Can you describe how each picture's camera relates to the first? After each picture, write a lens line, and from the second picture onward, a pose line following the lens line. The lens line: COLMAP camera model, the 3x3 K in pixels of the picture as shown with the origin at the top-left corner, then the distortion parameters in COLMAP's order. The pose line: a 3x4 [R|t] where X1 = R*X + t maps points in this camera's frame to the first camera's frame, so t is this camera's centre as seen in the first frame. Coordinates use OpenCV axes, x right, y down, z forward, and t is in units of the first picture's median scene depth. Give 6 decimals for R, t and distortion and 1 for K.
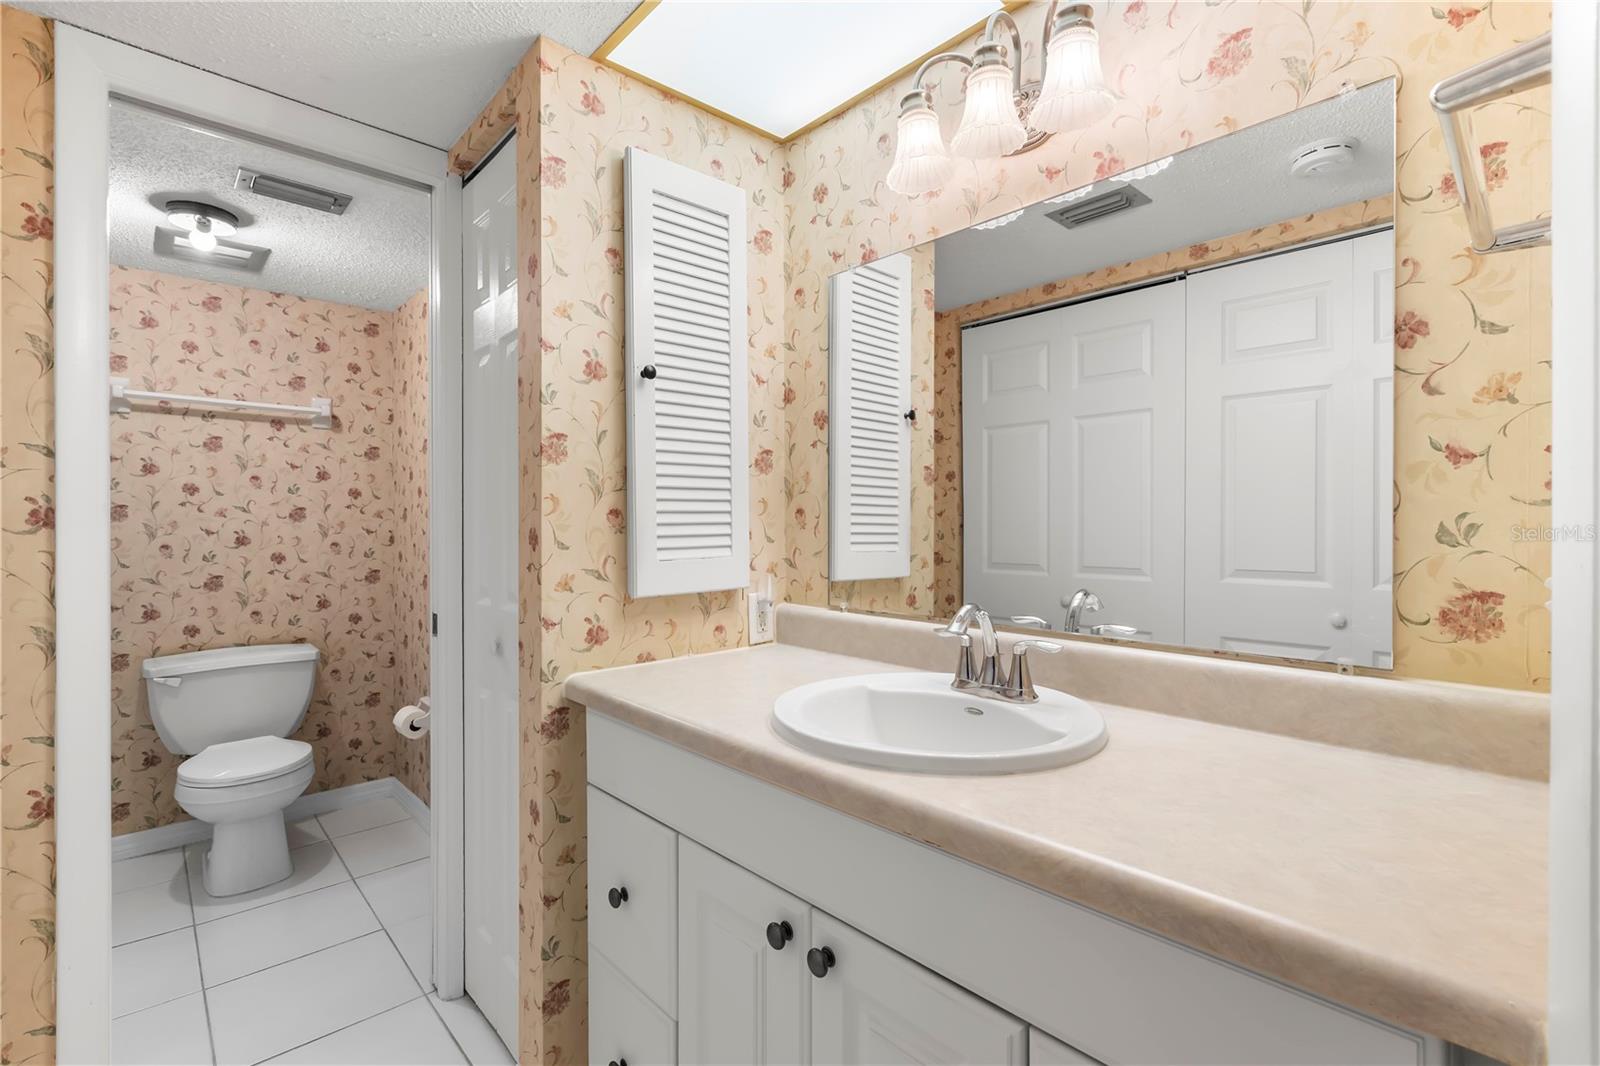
lens RADIAL K [[723.3, 0, 797.9], [0, 723.3, 525.0], [0, 0, 1]] dist [0.001430, 0.000200]
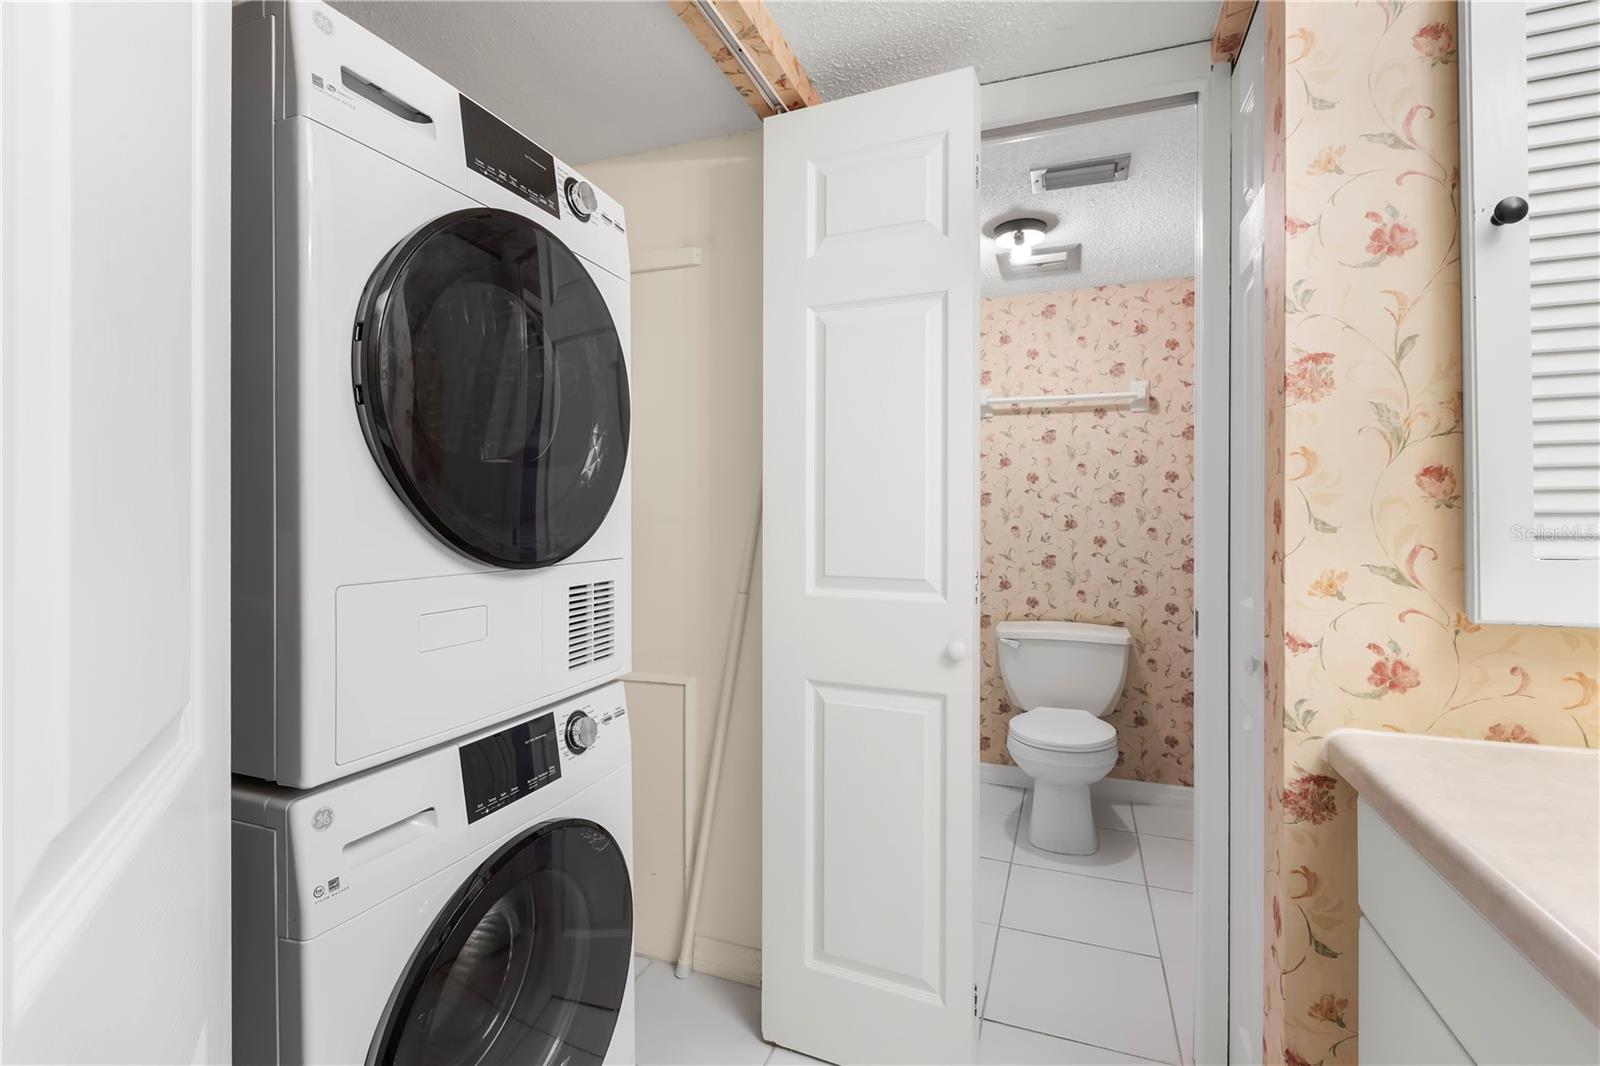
lens RADIAL K [[728.6, 0, 796.1], [0, 728.6, 513.4], [0, 0, 1]] dist [-0.001093, -0.000454]
pose [[0.442524, -0.000139, -0.896757, 0.028438], [-0.006062, 0.999977, -0.003146, 0.012776], [0.896736, 0.006828, 0.442513, 0.165541]]
